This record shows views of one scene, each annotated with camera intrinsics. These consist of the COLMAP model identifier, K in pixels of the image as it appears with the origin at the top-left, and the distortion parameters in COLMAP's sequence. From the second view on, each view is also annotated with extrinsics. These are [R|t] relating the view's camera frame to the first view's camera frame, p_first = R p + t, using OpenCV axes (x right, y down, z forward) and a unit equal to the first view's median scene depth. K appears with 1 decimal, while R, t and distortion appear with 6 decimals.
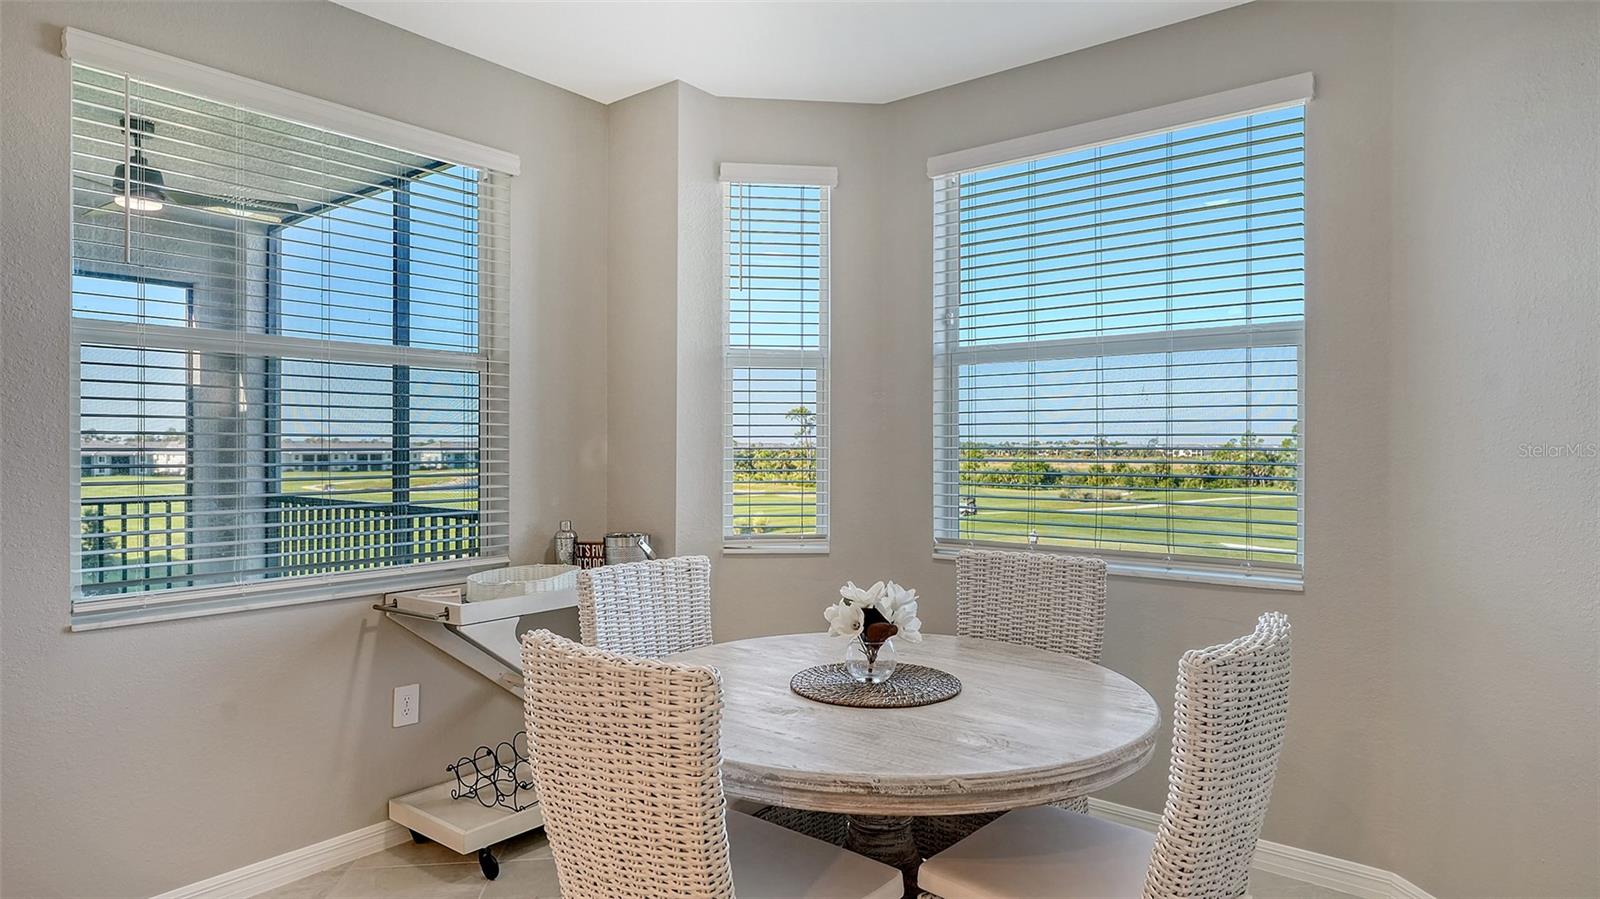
lens RADIAL K [[917.6, 0, 784.7], [0, 917.6, 450.7], [0, 0, 1]] dist [0.000281, 0.036302]
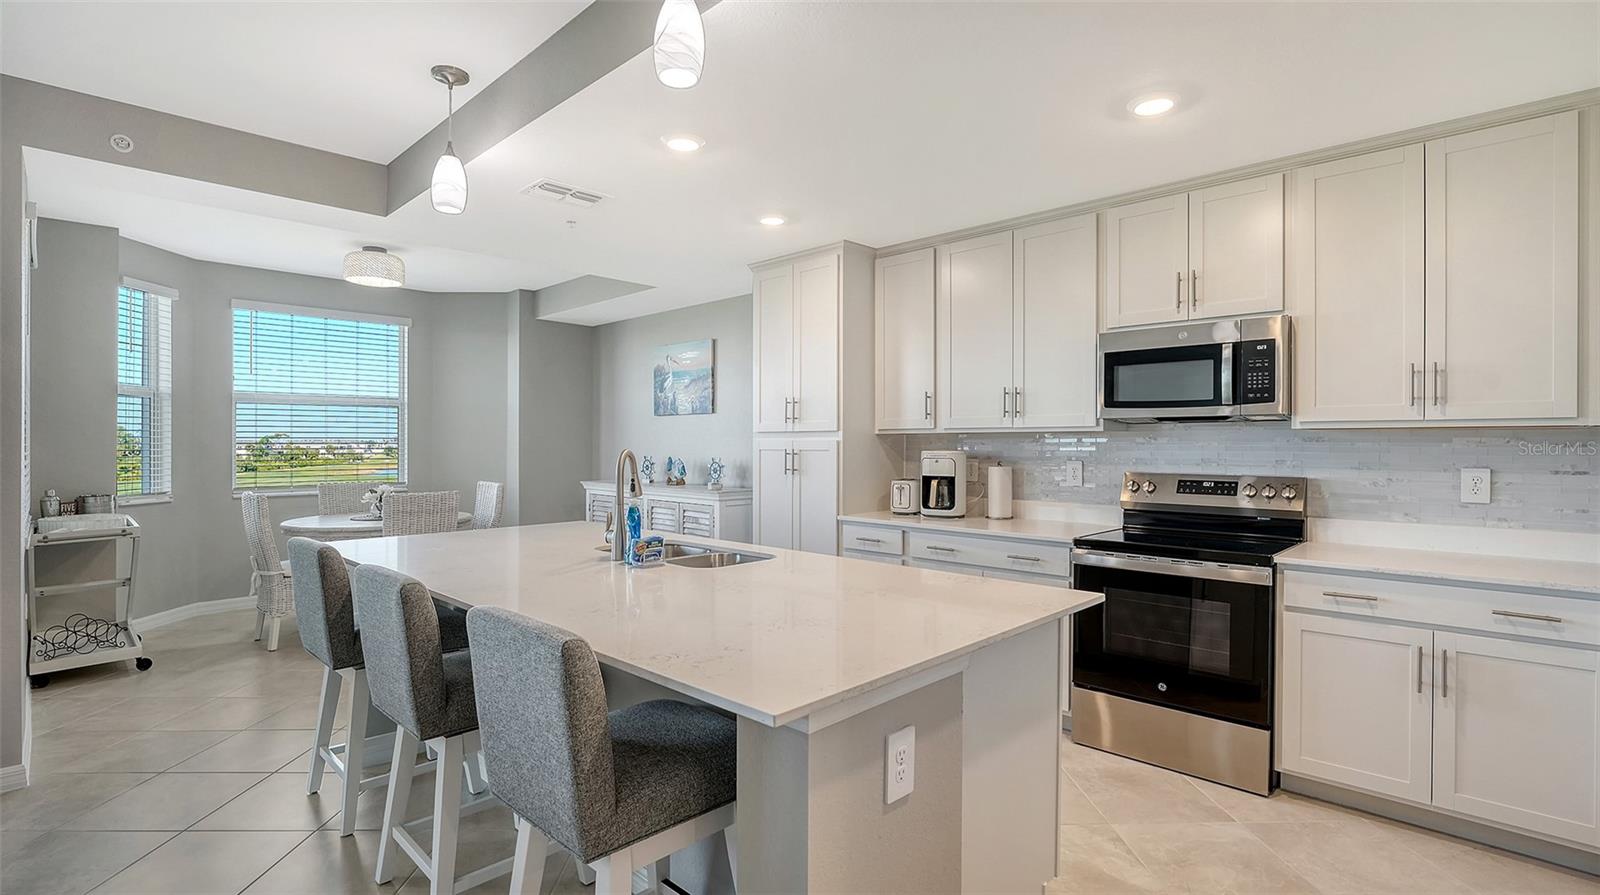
lens RADIAL K [[748.1, 0, 804.1], [0, 748.1, 439.8], [0, 0, 1]] dist [-0.014818, -0.000037]
pose [[0.086872, 0.003927, 0.996212, -1.382763], [0.005340, 0.999976, -0.004408, 0.003838], [-0.996205, 0.005703, 0.086849, -0.391724]]
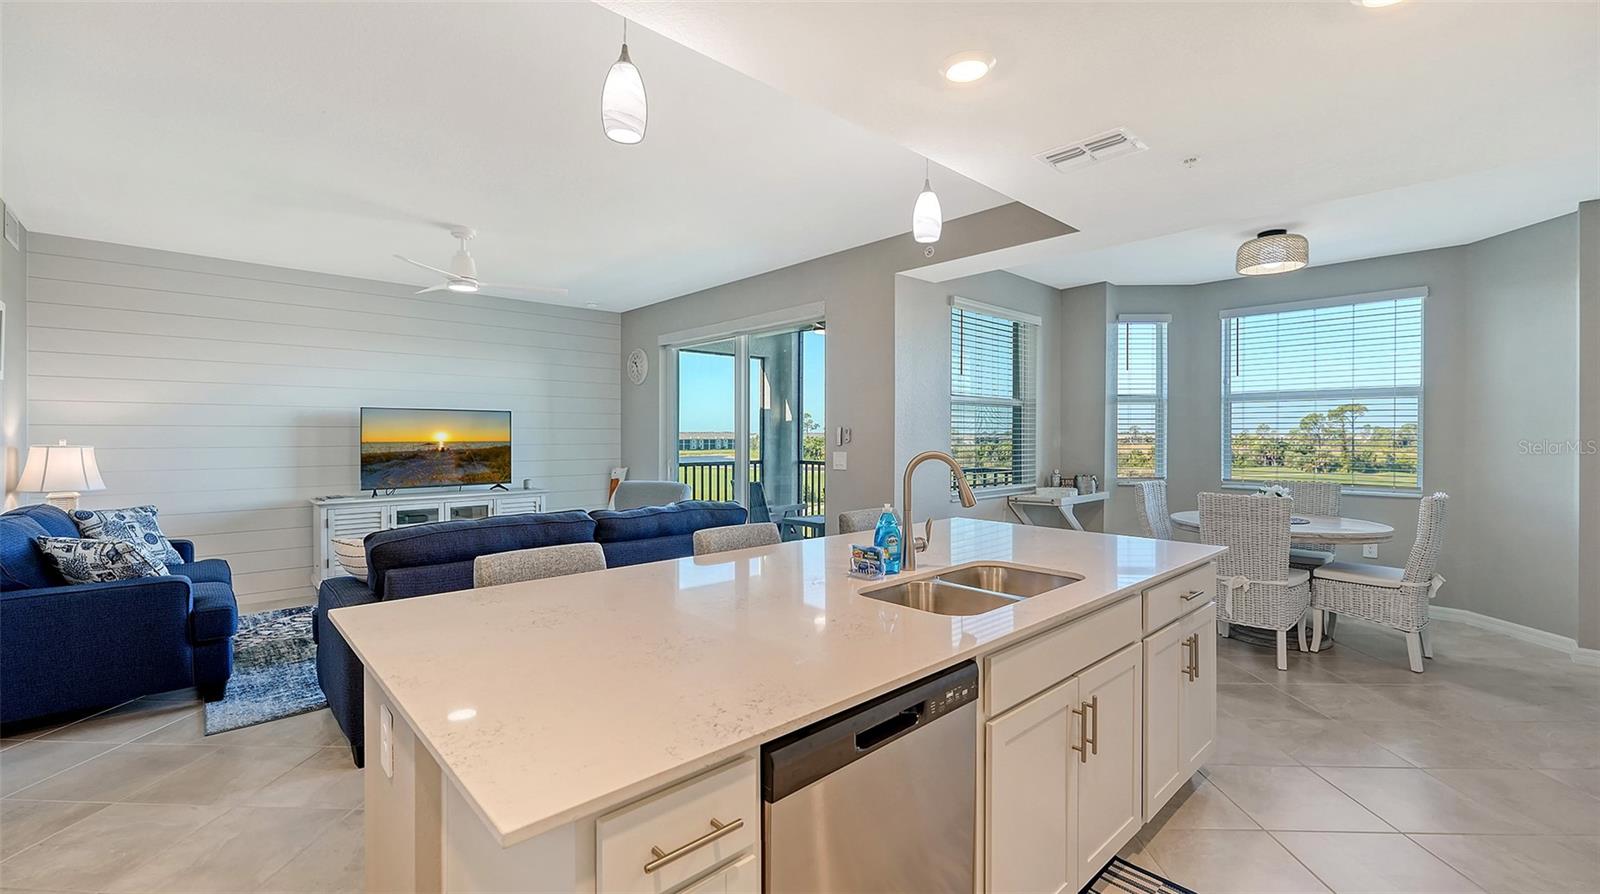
lens RADIAL K [[653.1, 0, 794.2], [0, 653.1, 436.8], [0, 0, 1]] dist [0.000400, -0.000577]
pose [[0.988520, 0.001034, -0.151084, -0.653520], [-0.001401, 0.999996, -0.002324, -0.002280], [0.151081, 0.002509, 0.988518, -0.771235]]
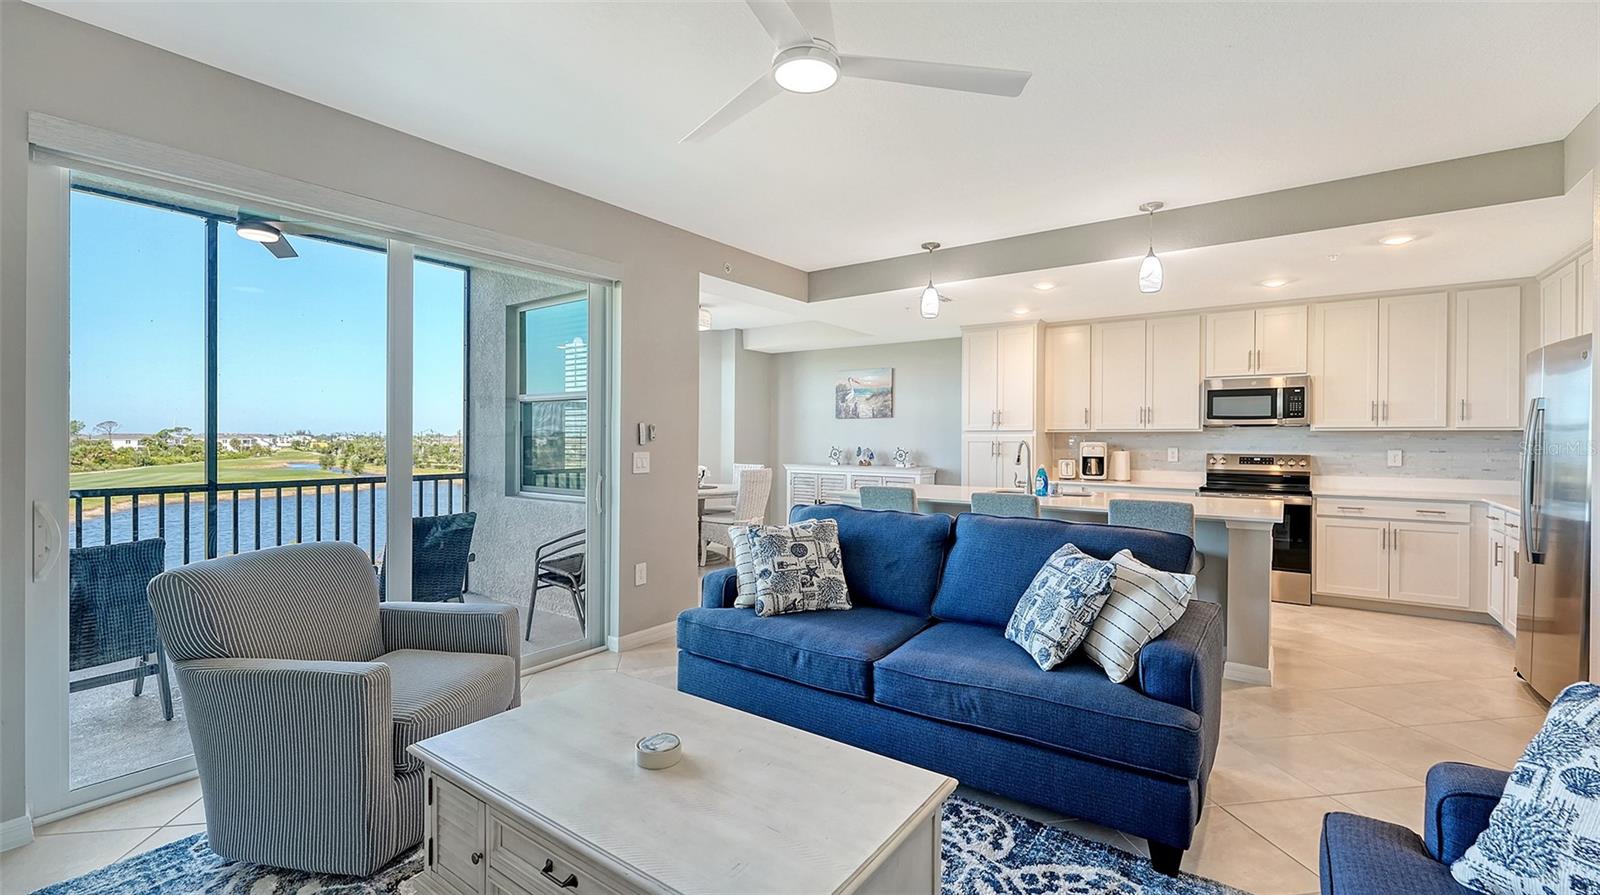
lens RADIAL K [[681.8, 0, 797.8], [0, 681.8, 434.8], [0, 0, 1]] dist [-0.001179, -0.000501]
pose [[-0.049936, 0.003919, 0.998745, -2.017557], [0.003873, 0.999986, -0.003731, 0.000826], [-0.998745, 0.003682, -0.049951, 0.403281]]
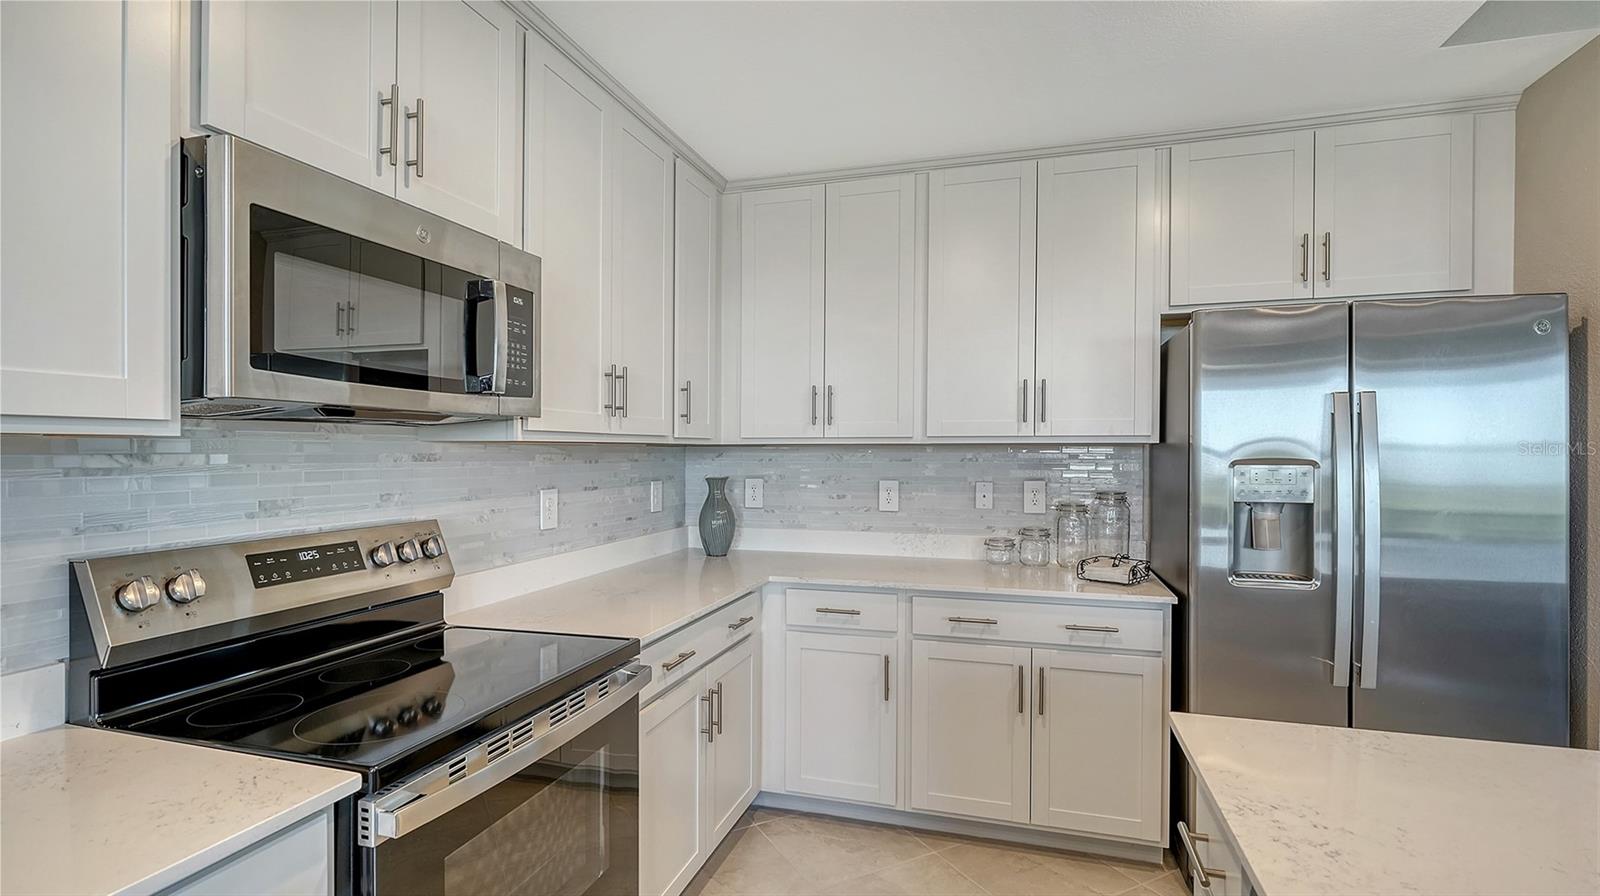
lens RADIAL K [[746.6, 0, 786.5], [0, 746.6, 464.0], [0, 0, 1]] dist [0.001360, 0.000011]
pose [[-0.933466, 0.006118, -0.358613, -0.485175], [-0.002778, 0.999701, 0.024286, -0.006480], [0.358654, 0.023666, -0.933171, -0.308956]]
